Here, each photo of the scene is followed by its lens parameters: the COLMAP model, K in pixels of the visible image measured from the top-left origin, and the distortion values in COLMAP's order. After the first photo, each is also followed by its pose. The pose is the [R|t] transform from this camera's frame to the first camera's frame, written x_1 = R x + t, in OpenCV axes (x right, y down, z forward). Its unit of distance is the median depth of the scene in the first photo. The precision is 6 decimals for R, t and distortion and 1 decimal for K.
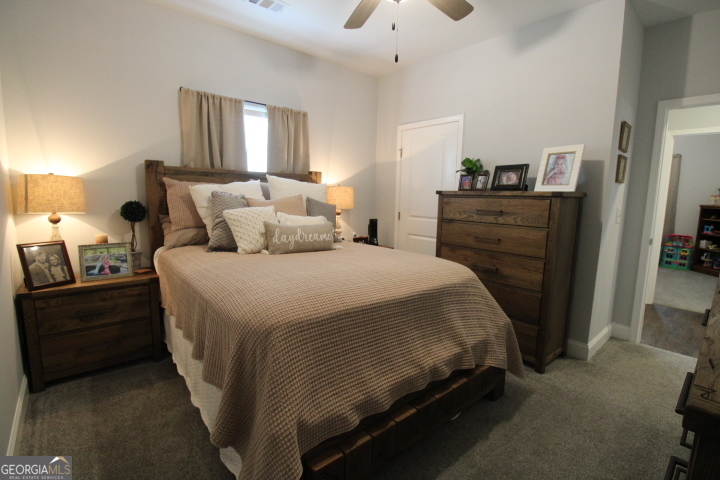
lens RADIAL K [[334.3, 0, 361.4], [0, 334.3, 237.7], [0, 0, 1]] dist [-0.005082, -0.006748]
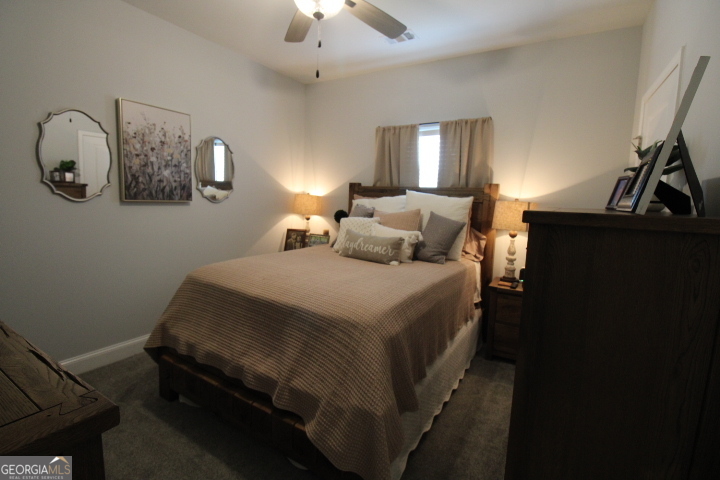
lens RADIAL K [[334.3, 0, 360.3], [0, 334.3, 239.1], [0, 0, 1]] dist [-0.005082, -0.006748]
pose [[0.308481, 0.105770, -0.945332, 0.707379], [-0.151136, 0.986625, 0.061071, -0.074193], [0.939147, 0.124034, 0.320341, 0.527984]]
